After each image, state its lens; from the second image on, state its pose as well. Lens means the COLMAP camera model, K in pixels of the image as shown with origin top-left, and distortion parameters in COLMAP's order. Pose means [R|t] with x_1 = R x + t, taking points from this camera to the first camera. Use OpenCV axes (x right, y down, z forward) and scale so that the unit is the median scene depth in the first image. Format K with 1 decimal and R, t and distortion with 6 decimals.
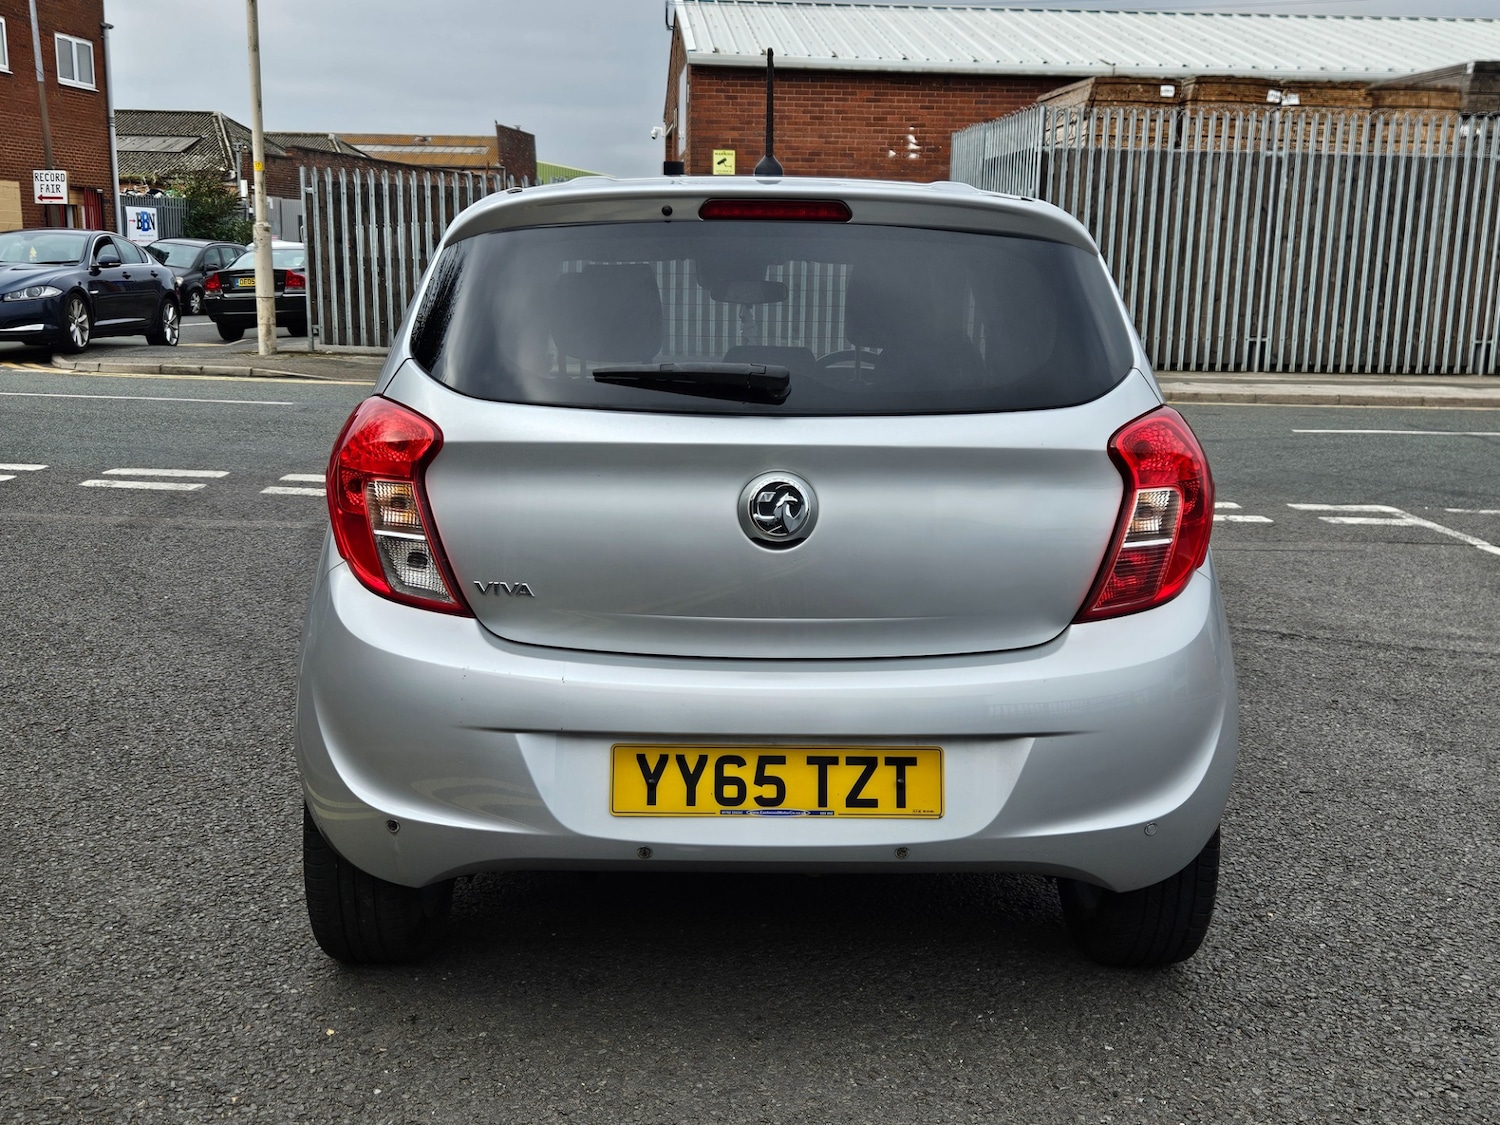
lens RADIAL K [[1585.5, 0, 729.4], [0, 1585.5, 579.7], [0, 0, 1]] dist [0.090074, -0.103259]
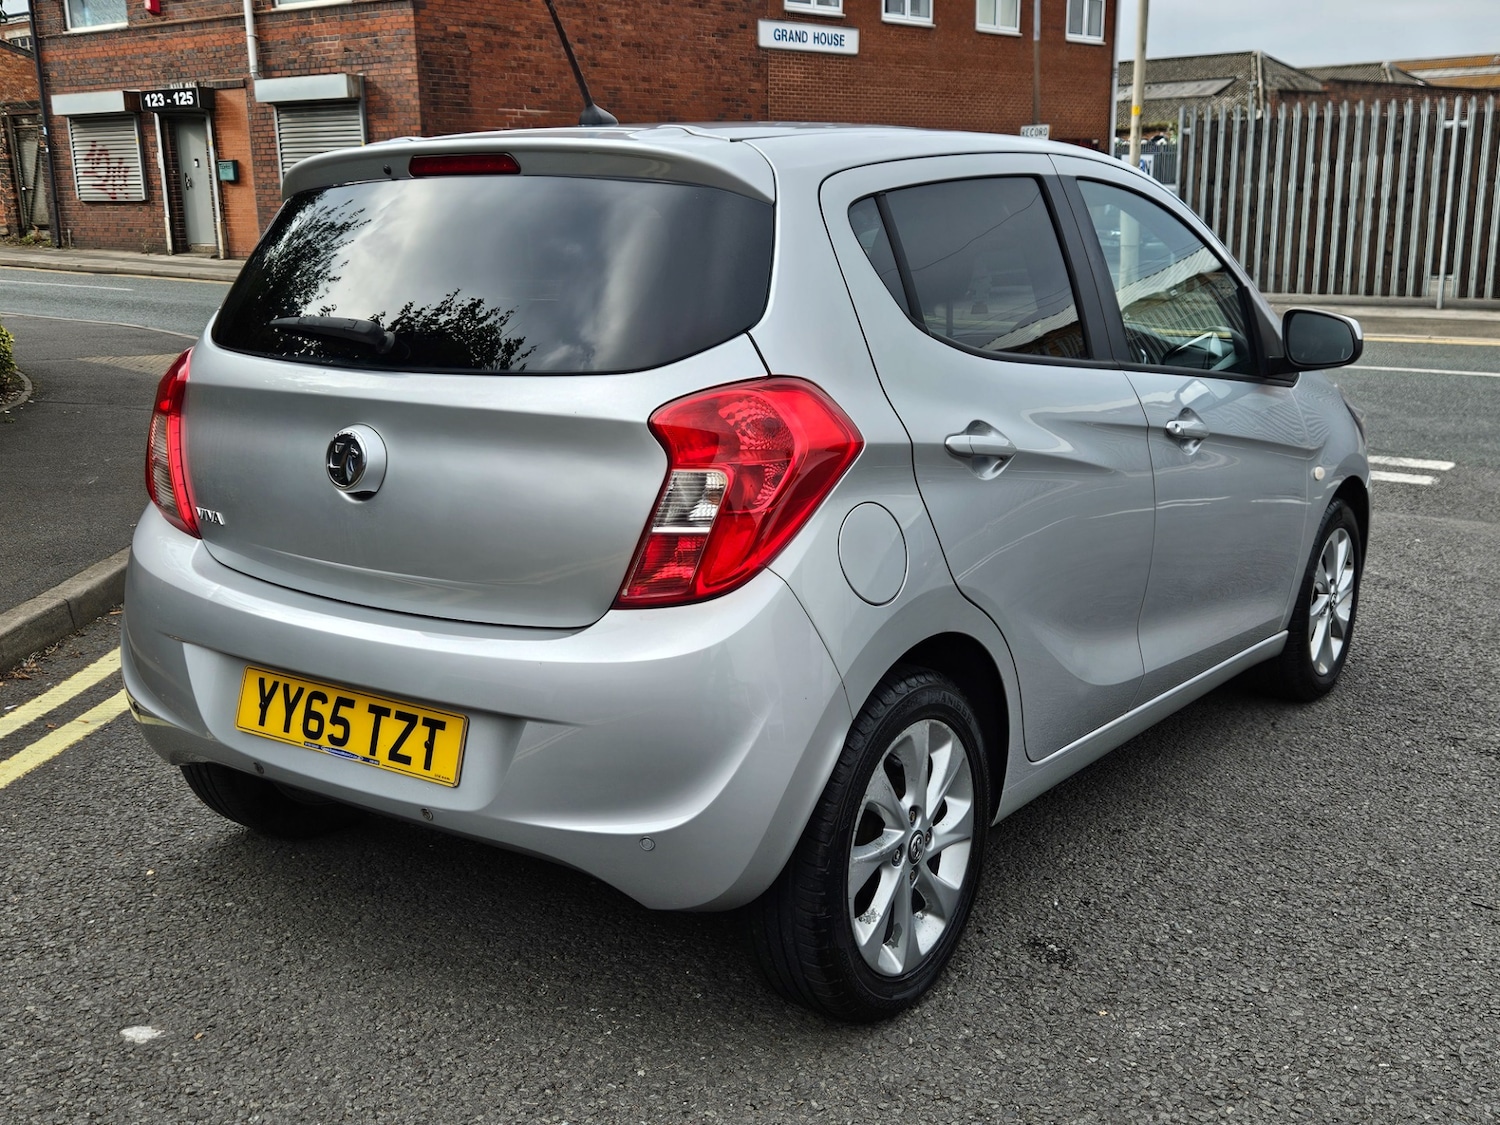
lens RADIAL K [[1585.5, 0, 729.4], [0, 1585.5, 579.7], [0, 0, 1]] dist [0.090074, -0.103259]
pose [[0.802580, 0.112020, -0.585932, 0.114295], [-0.091945, 0.993703, 0.064037, -0.007668], [0.589416, 0.002479, 0.807826, 0.042342]]
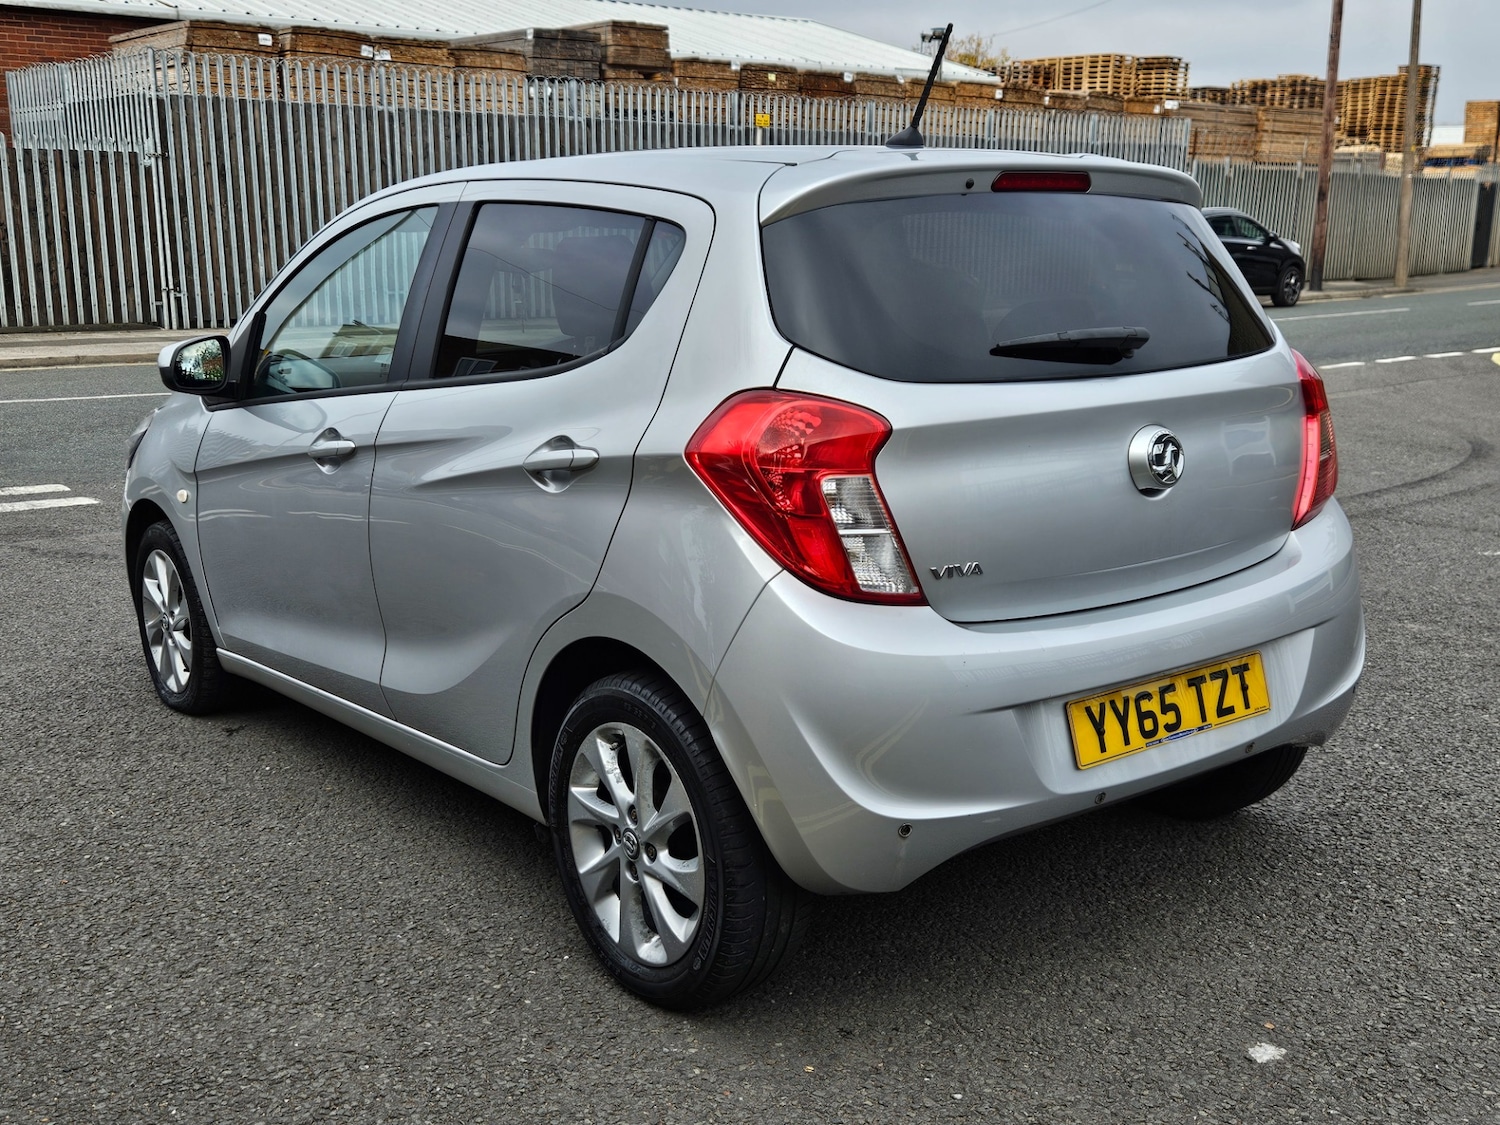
lens RADIAL K [[1585.5, 0, 729.4], [0, 1585.5, 579.7], [0, 0, 1]] dist [0.090074, -0.103259]
pose [[0.807227, -0.150556, 0.570716, -0.114797], [0.133186, 0.988445, 0.072374, -0.011118], [-0.575018, 0.017589, 0.817952, 0.037669]]
